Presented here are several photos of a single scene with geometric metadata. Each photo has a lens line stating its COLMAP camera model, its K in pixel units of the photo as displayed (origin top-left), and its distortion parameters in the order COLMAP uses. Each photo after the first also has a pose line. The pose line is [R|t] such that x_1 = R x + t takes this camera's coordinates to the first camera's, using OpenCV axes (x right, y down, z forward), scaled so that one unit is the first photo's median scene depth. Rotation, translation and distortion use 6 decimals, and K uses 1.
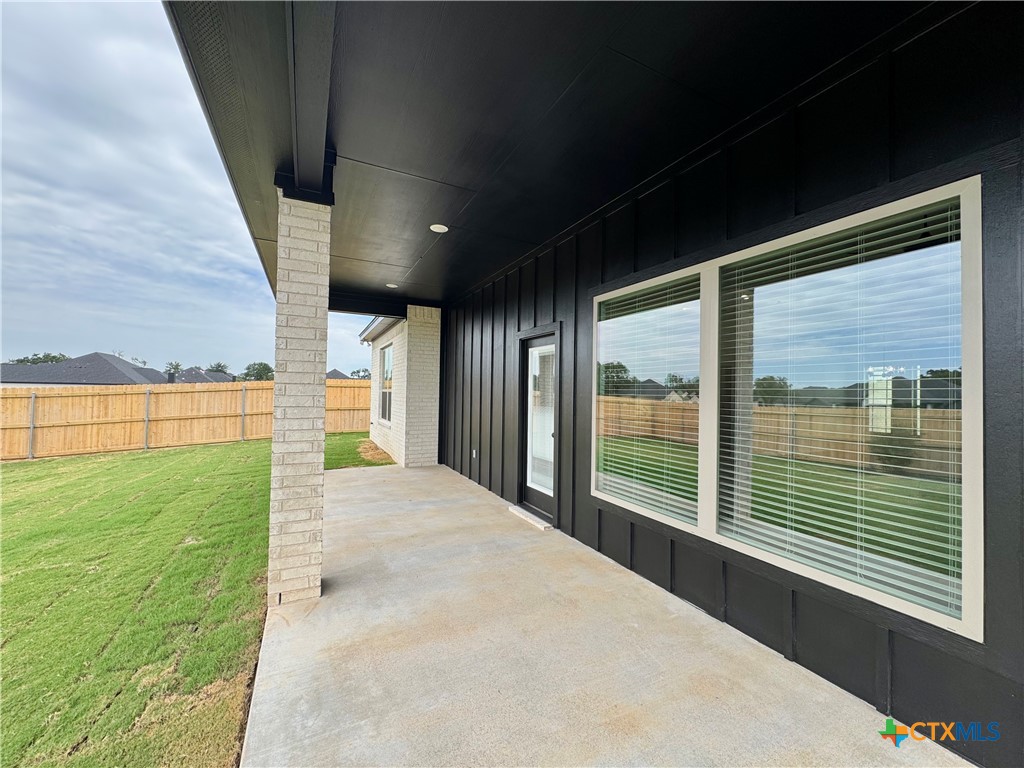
lens RADIAL K [[408.9, 0, 511.5], [0, 408.9, 387.1], [0, 0, 1]] dist [0.002155, 0.000307]
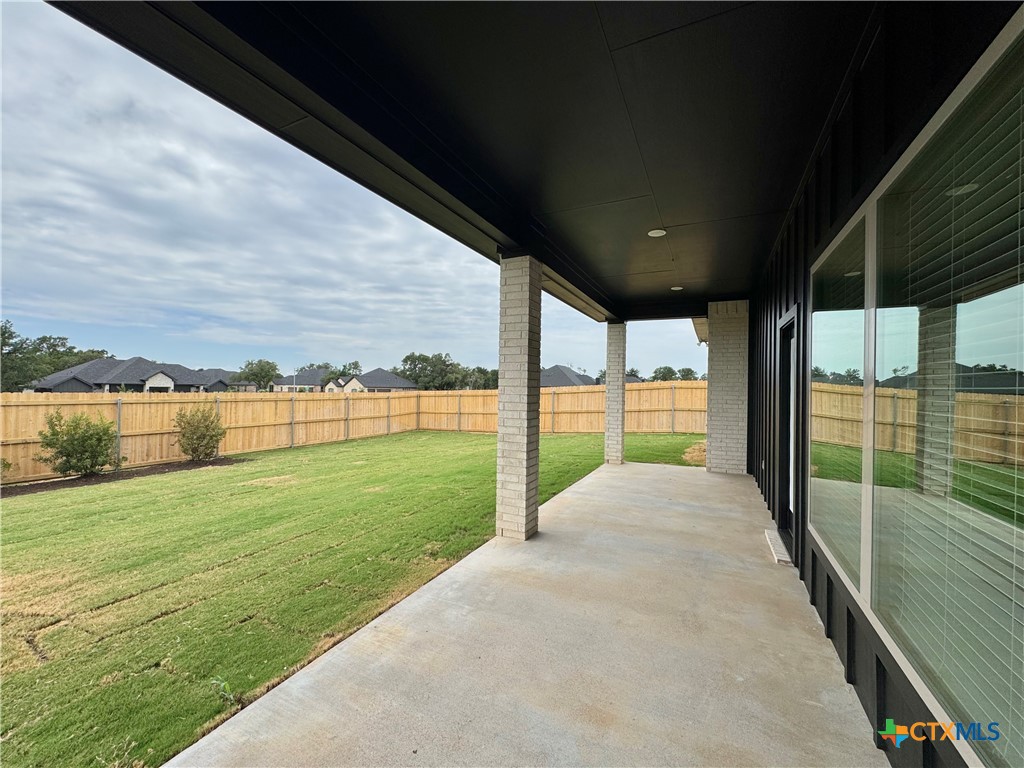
lens RADIAL K [[408.9, 0, 511.5], [0, 408.9, 385.9], [0, 0, 1]] dist [0.002155, 0.000307]
pose [[0.607997, -0.010225, -0.793874, 0.456555], [0.005164, 0.999947, -0.008924, 0.002167], [0.793923, 0.001326, 0.608017, 0.094333]]
